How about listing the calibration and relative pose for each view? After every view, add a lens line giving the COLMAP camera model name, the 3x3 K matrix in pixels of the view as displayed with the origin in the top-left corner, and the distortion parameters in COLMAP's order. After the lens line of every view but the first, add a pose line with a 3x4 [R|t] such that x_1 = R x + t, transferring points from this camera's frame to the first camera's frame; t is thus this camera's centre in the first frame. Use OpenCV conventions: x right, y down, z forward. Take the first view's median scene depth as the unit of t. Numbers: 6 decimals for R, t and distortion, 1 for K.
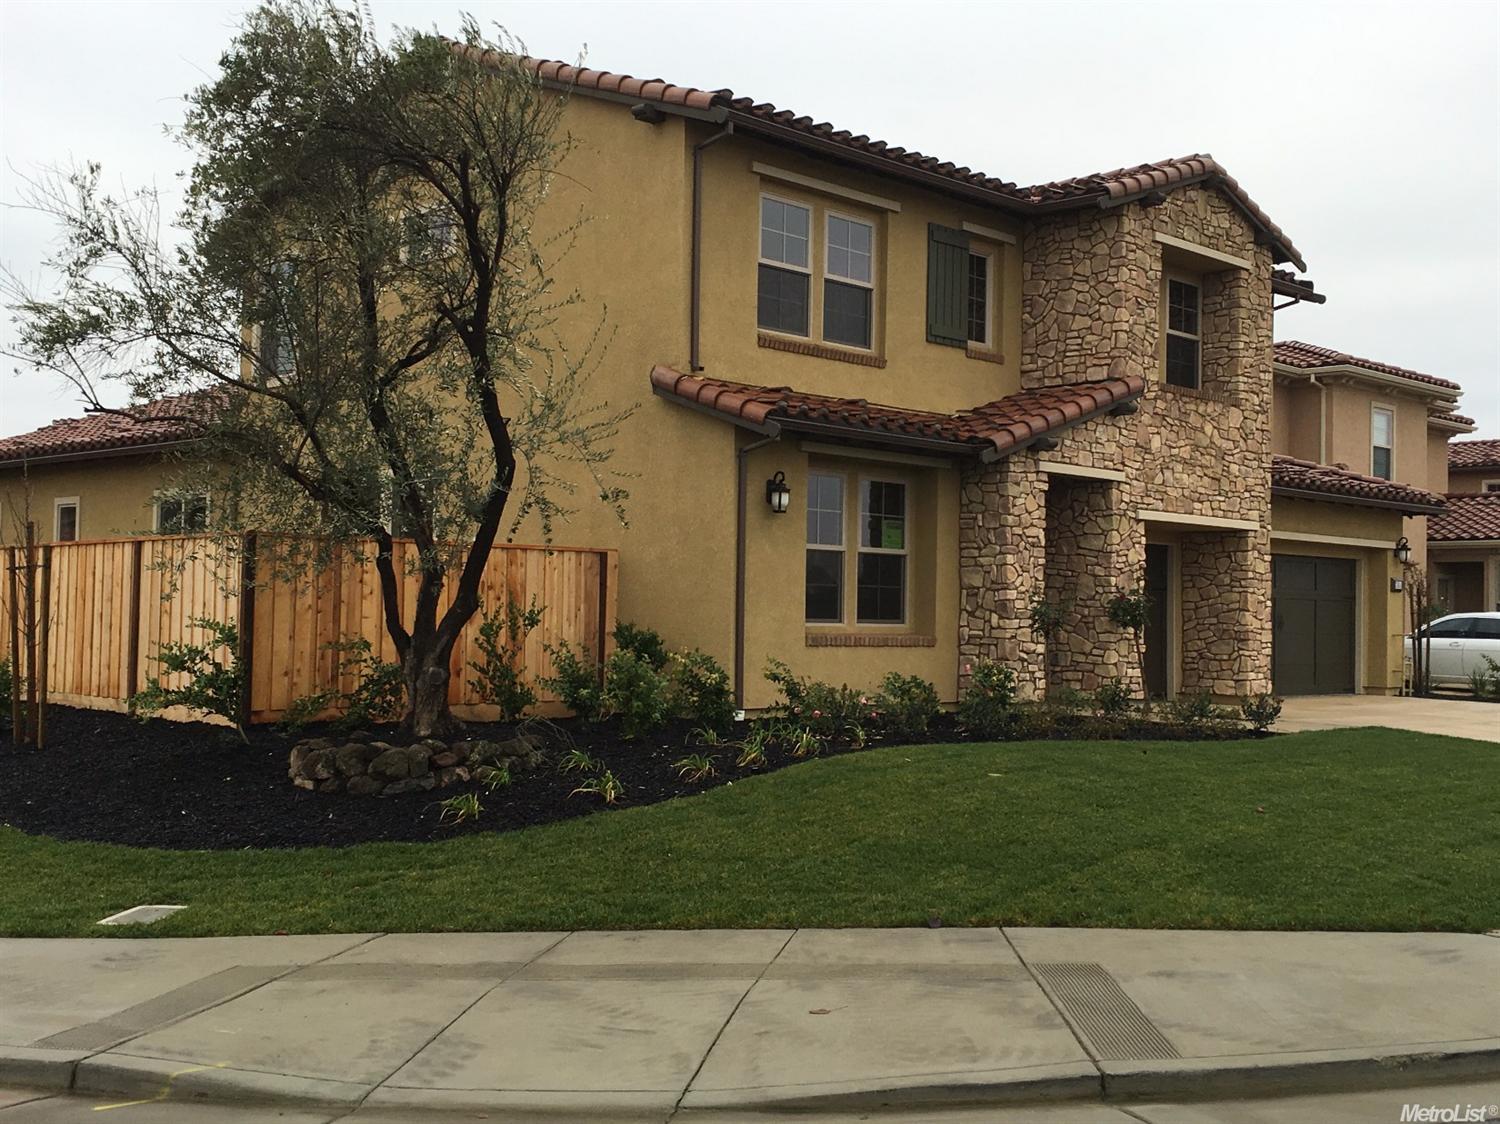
lens RADIAL K [[1273.7, 0, 748.4], [0, 1273.7, 555.3], [0, 0, 1]] dist [0.072764, -0.068942]
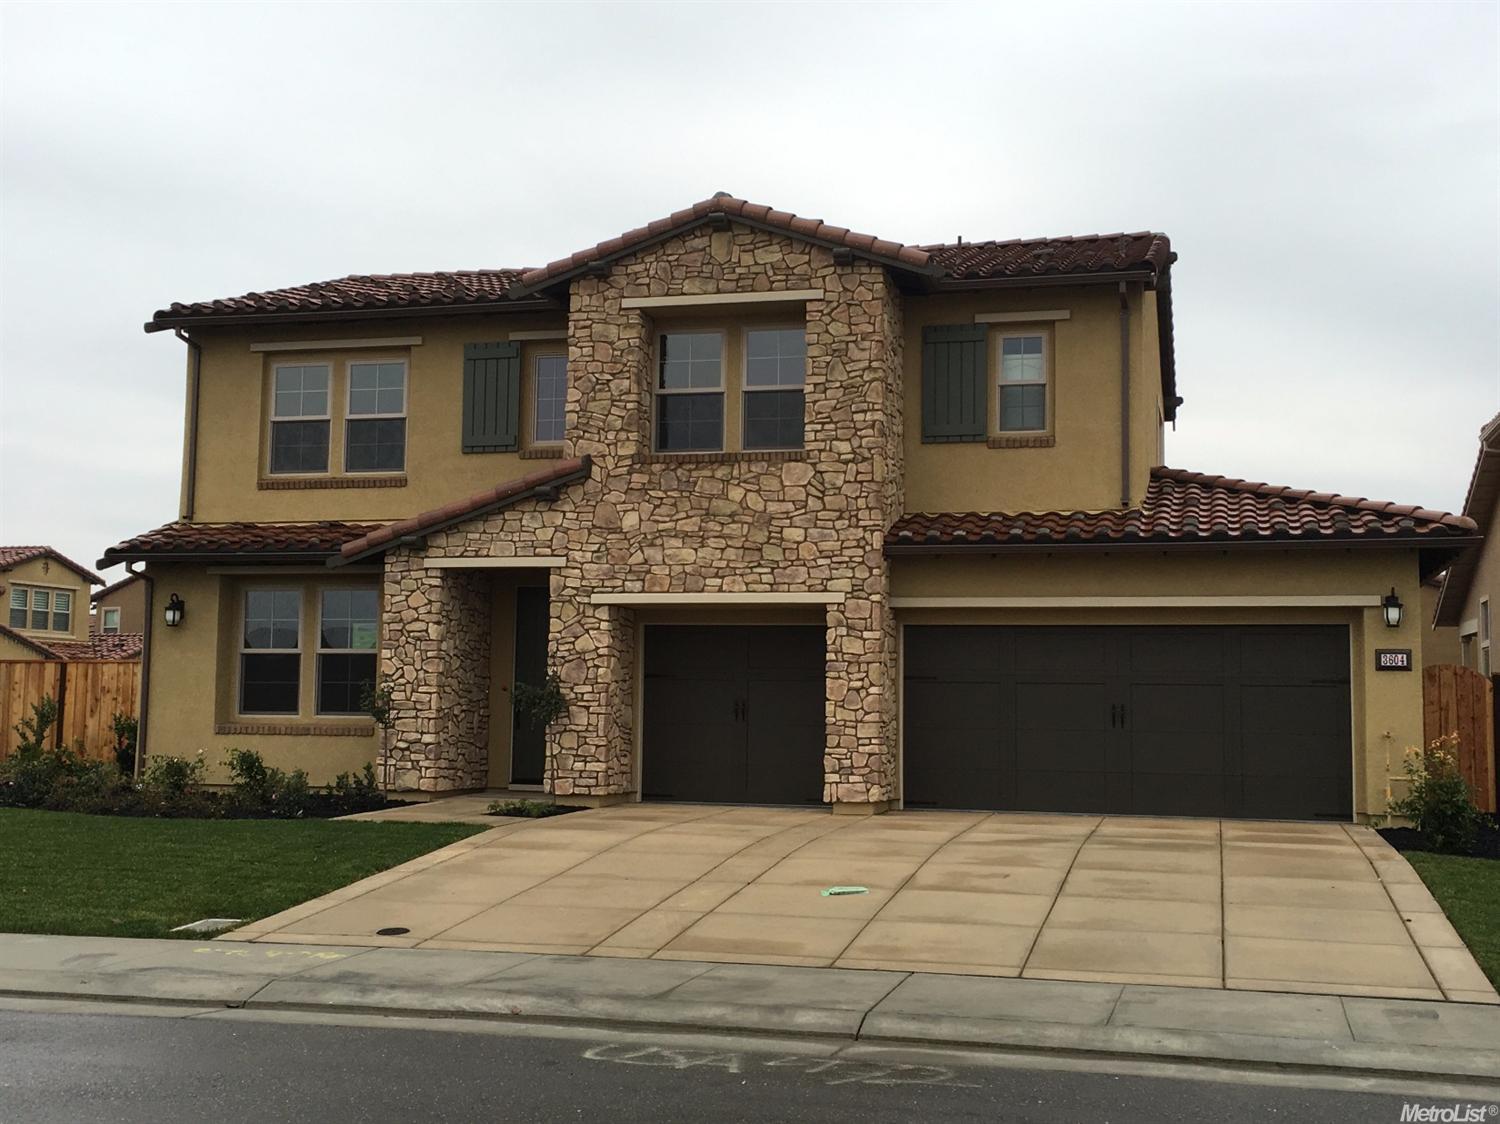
lens RADIAL K [[1273.7, 0, 748.4], [0, 1273.7, 555.3], [0, 0, 1]] dist [0.072764, -0.068942]
pose [[0.673513, -0.094167, -0.733153, 1.086569], [0.033207, 0.994705, -0.097256, 0.031704], [0.738429, 0.041158, 0.673074, 0.455249]]
